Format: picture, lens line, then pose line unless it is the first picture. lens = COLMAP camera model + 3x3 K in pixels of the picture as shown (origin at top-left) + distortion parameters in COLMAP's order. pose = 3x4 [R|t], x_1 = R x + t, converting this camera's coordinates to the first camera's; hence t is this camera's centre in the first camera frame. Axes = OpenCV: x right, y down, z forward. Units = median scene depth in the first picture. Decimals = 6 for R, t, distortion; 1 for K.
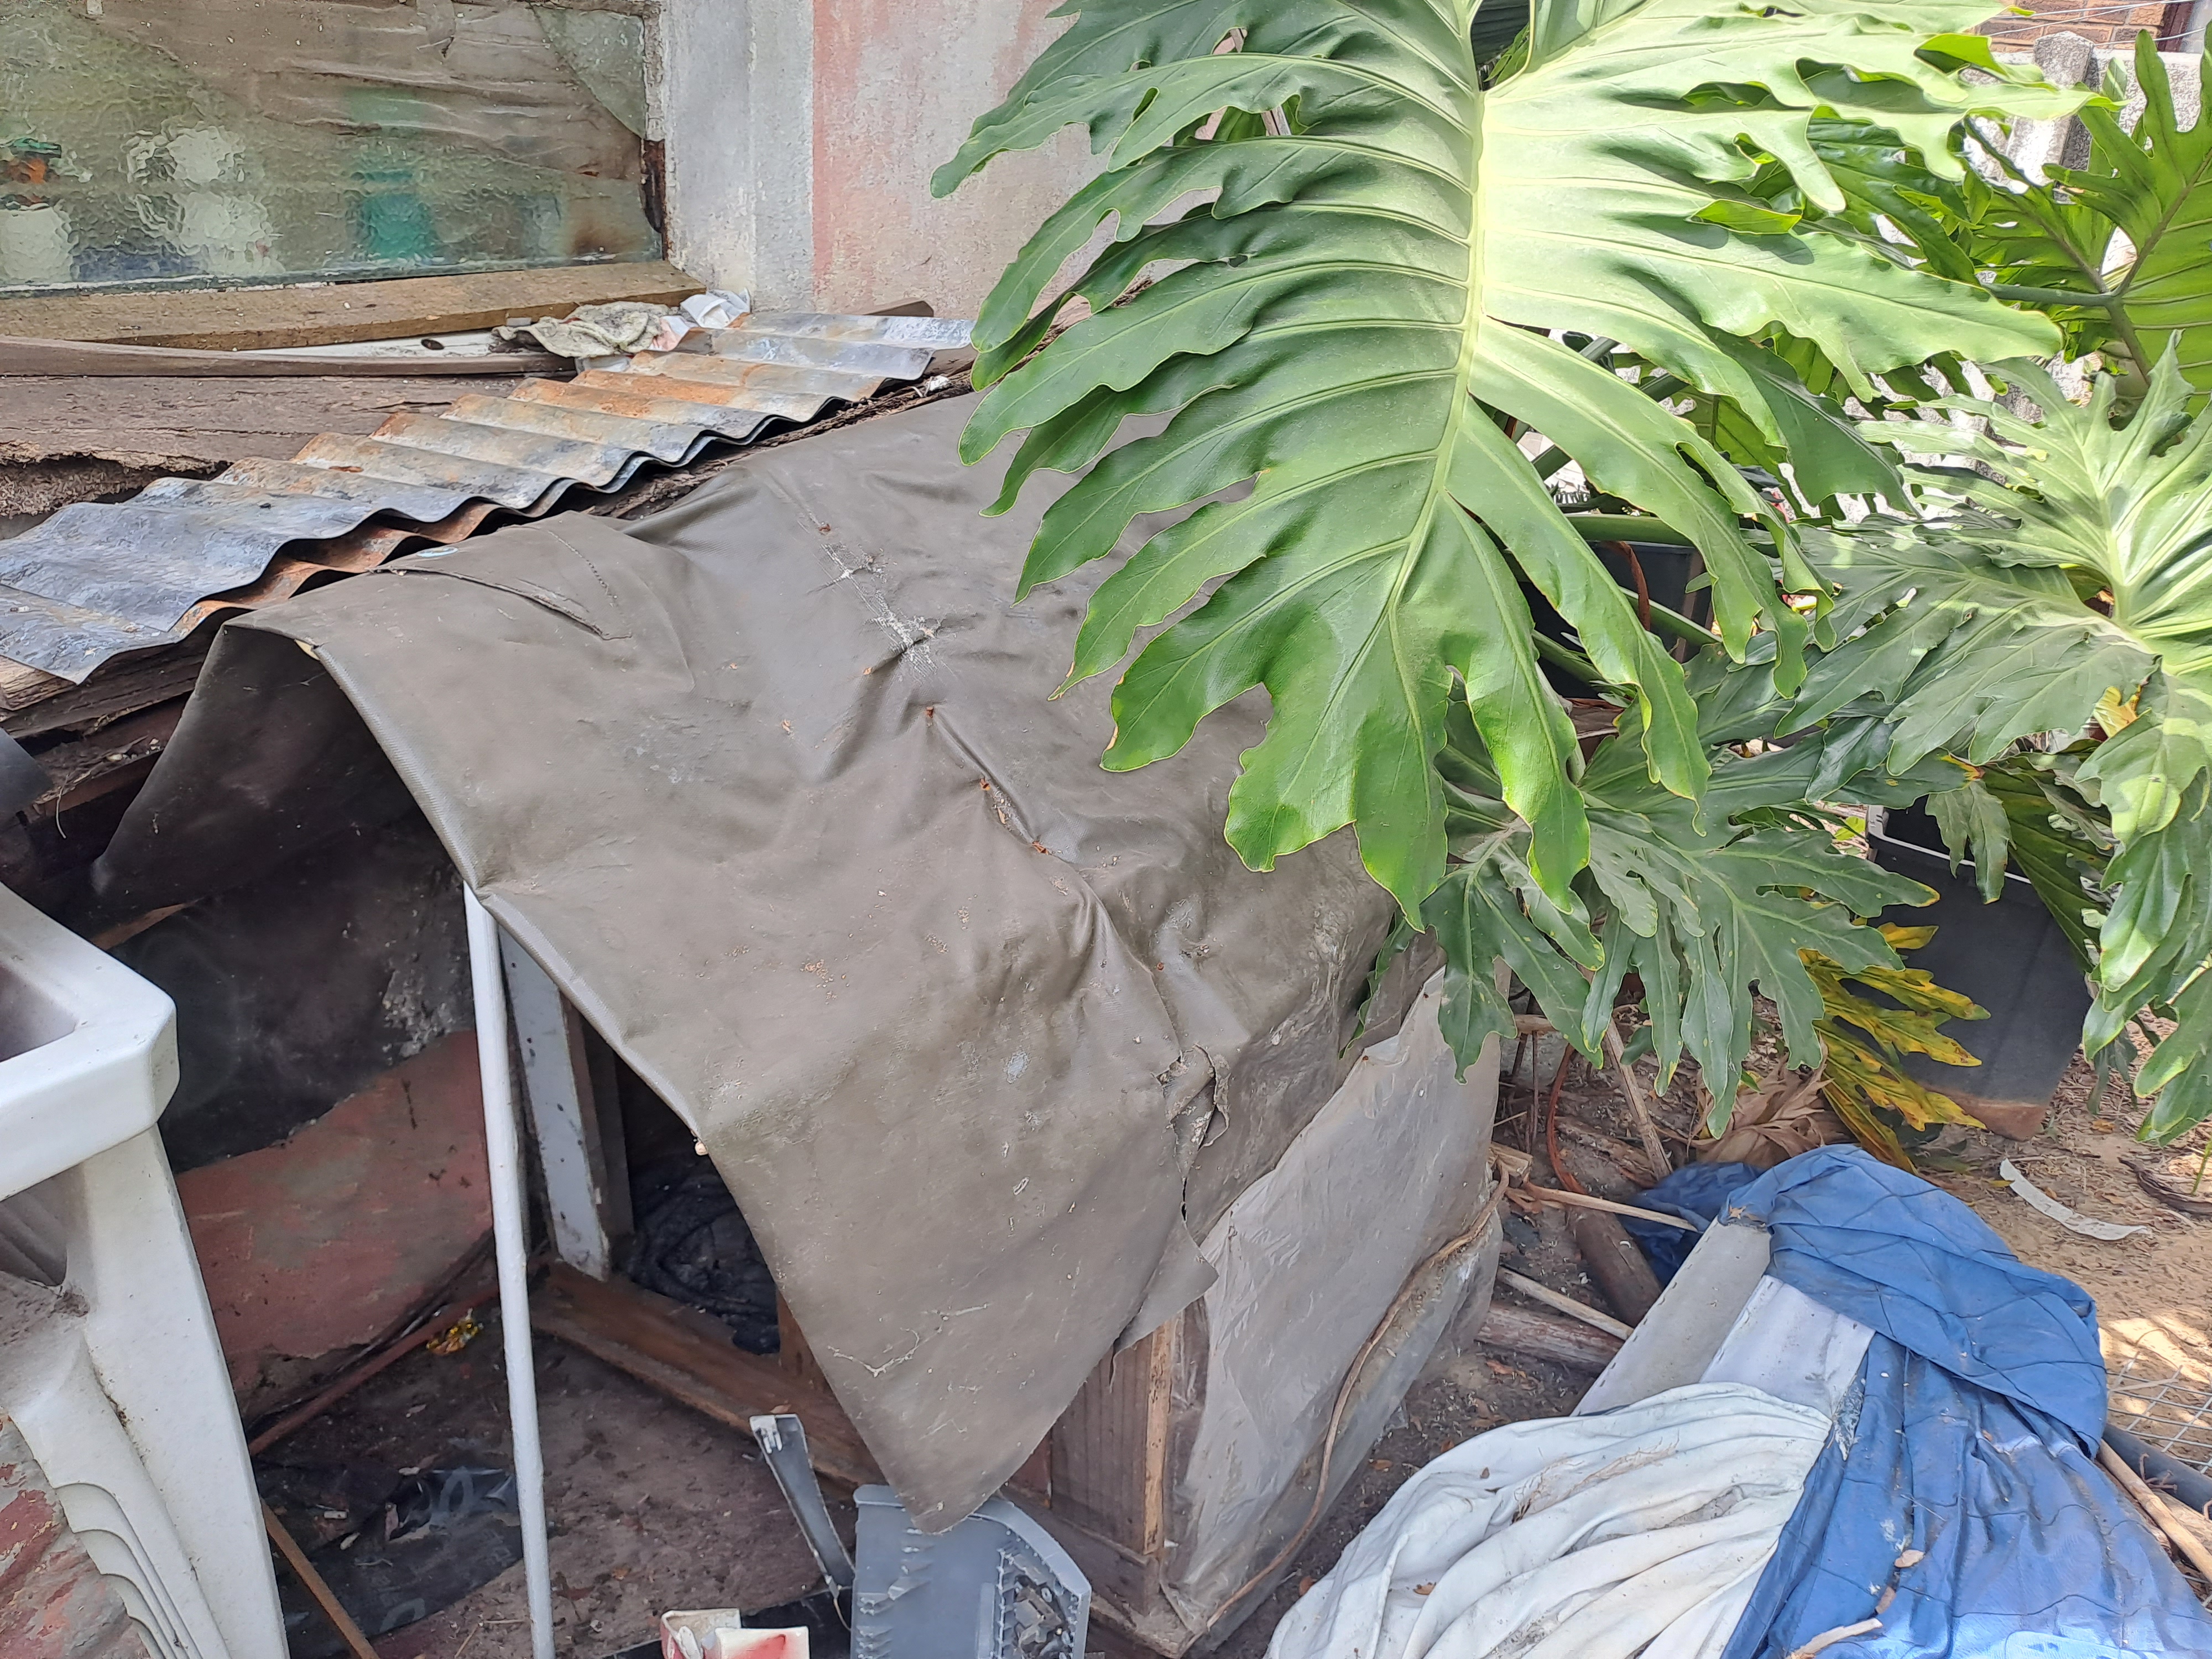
lens RADIAL K [[1618.0, 0, 1061.0], [0, 1618.0, 822.6], [0, 0, 1]] dist [0.055577, -0.084289]
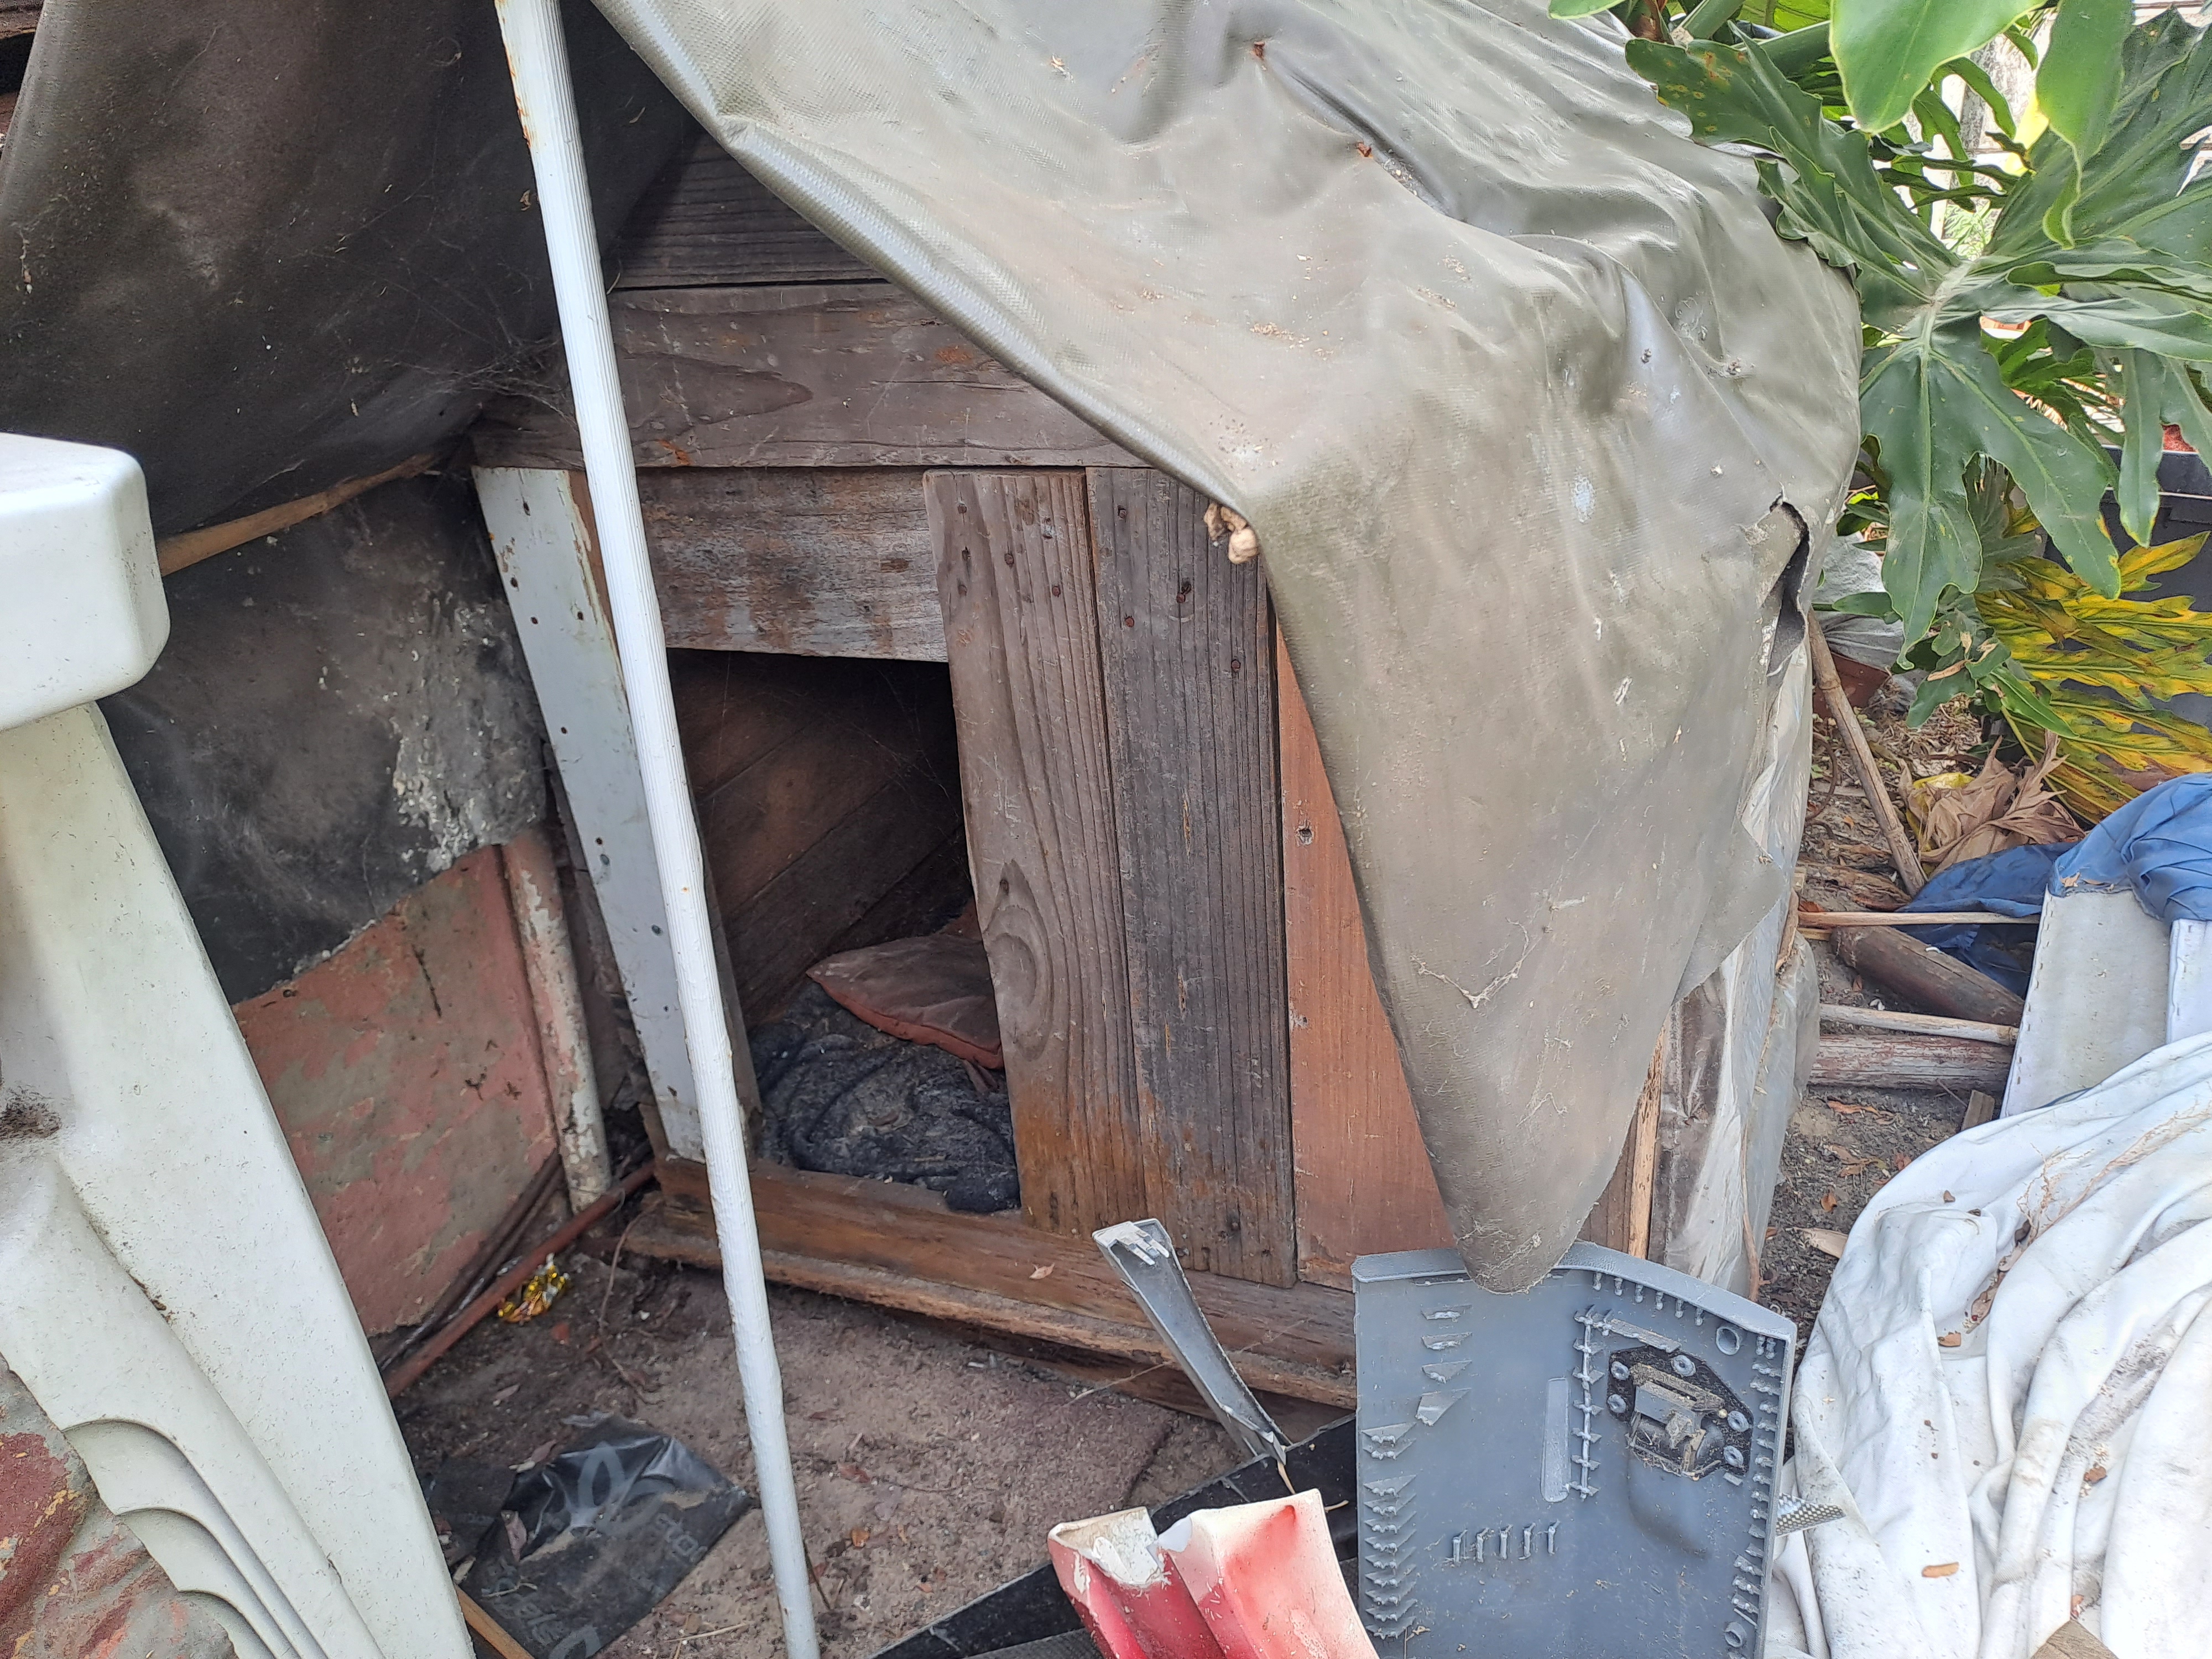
lens RADIAL K [[1653.0, 0, 1105.1], [0, 1653.0, 843.2], [0, 0, 1]] dist [0.076479, -0.109523]
pose [[0.983054, -0.156243, 0.095883, -0.183109], [0.154087, 0.987616, 0.029542, 0.150930], [-0.099311, -0.014267, 0.994954, 0.258960]]
